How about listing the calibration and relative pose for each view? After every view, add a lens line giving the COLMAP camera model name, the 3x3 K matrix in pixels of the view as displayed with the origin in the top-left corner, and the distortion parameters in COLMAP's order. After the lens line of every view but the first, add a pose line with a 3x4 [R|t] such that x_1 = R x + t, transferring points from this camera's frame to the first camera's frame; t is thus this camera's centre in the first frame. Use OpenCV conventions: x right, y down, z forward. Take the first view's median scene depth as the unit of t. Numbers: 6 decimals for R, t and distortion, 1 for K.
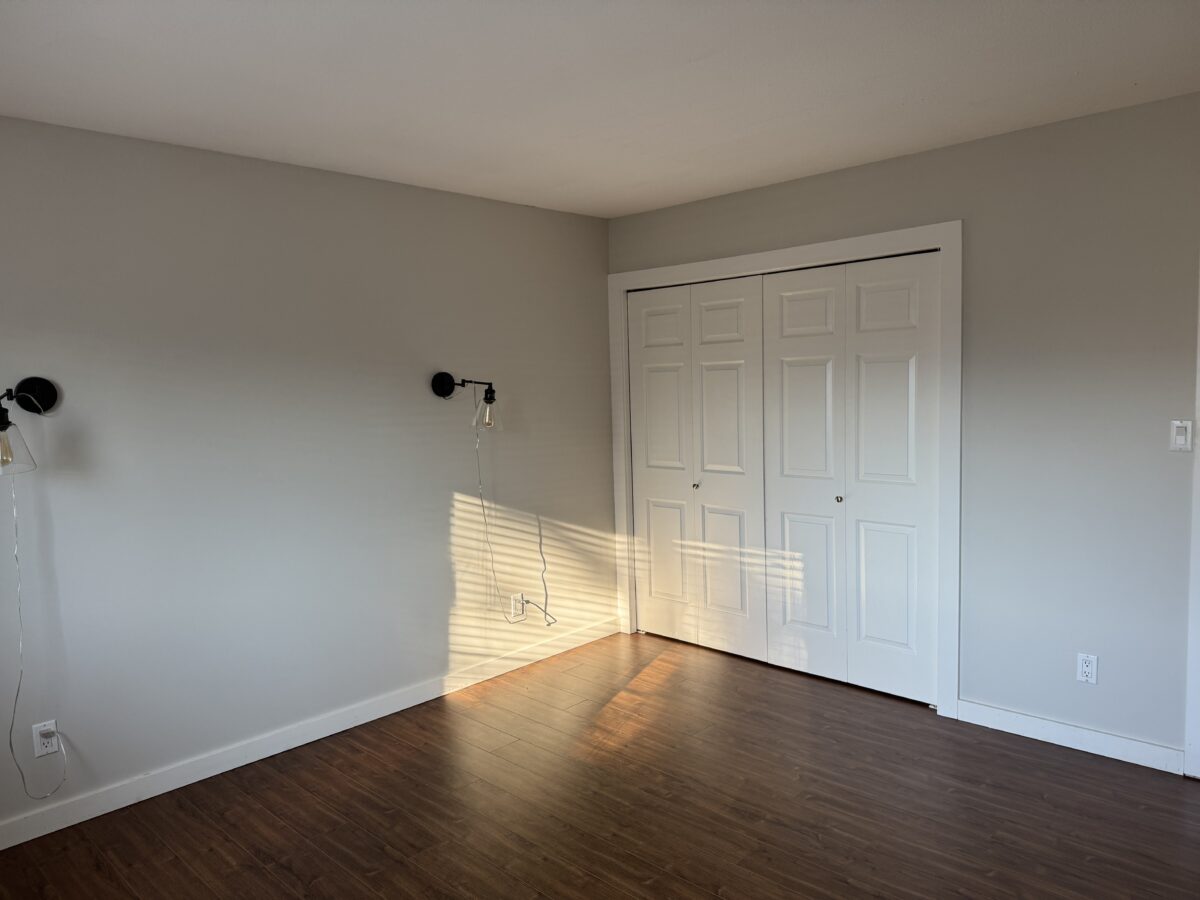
lens RADIAL K [[831.0, 0, 599.4], [0, 831.0, 449.6], [0, 0, 1]] dist [0.029868, -0.021798]
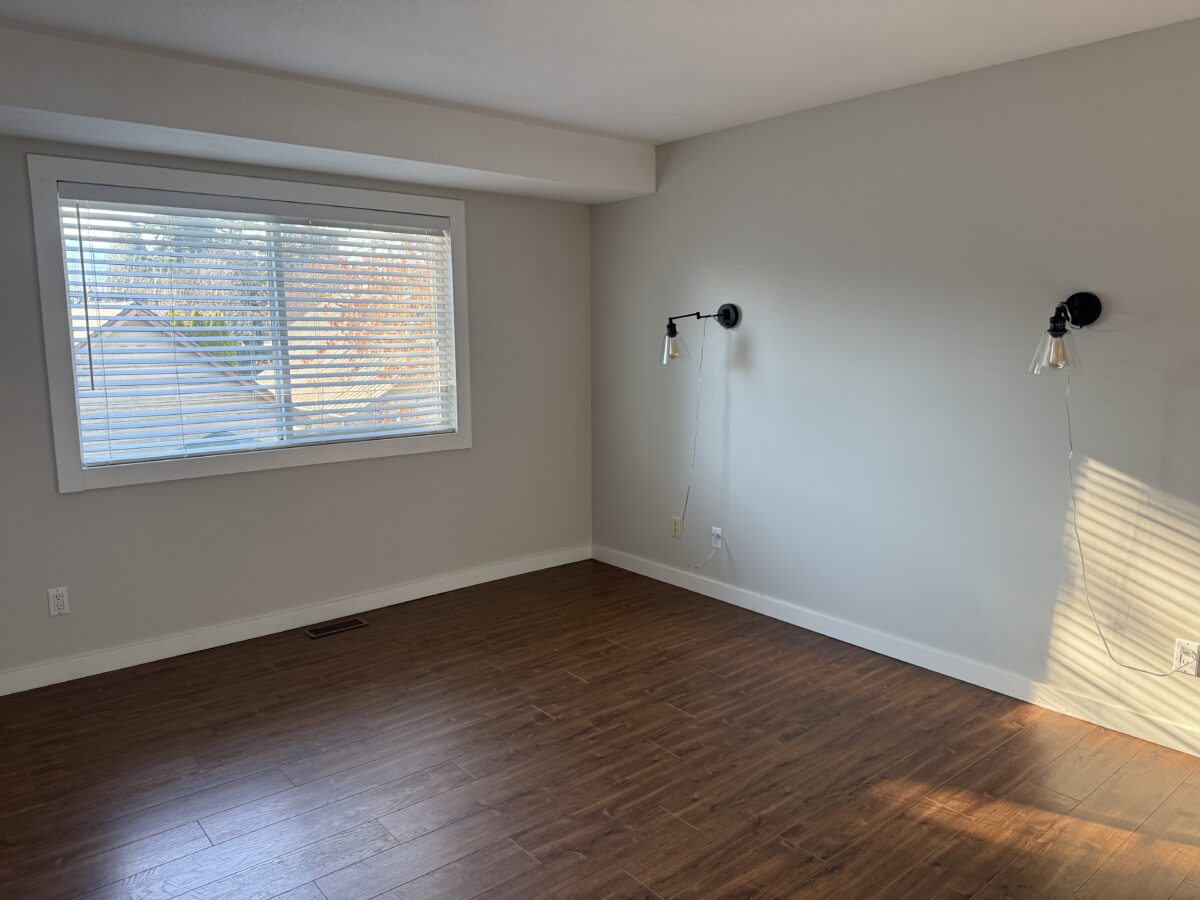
lens RADIAL K [[831.0, 0, 600.4], [0, 831.0, 451.2], [0, 0, 1]] dist [0.029868, -0.021798]
pose [[-0.101044, 0.179411, -0.978571, 0.736863], [-0.073860, 0.979538, 0.187215, -0.075451], [0.992136, 0.091195, -0.085726, 0.791683]]
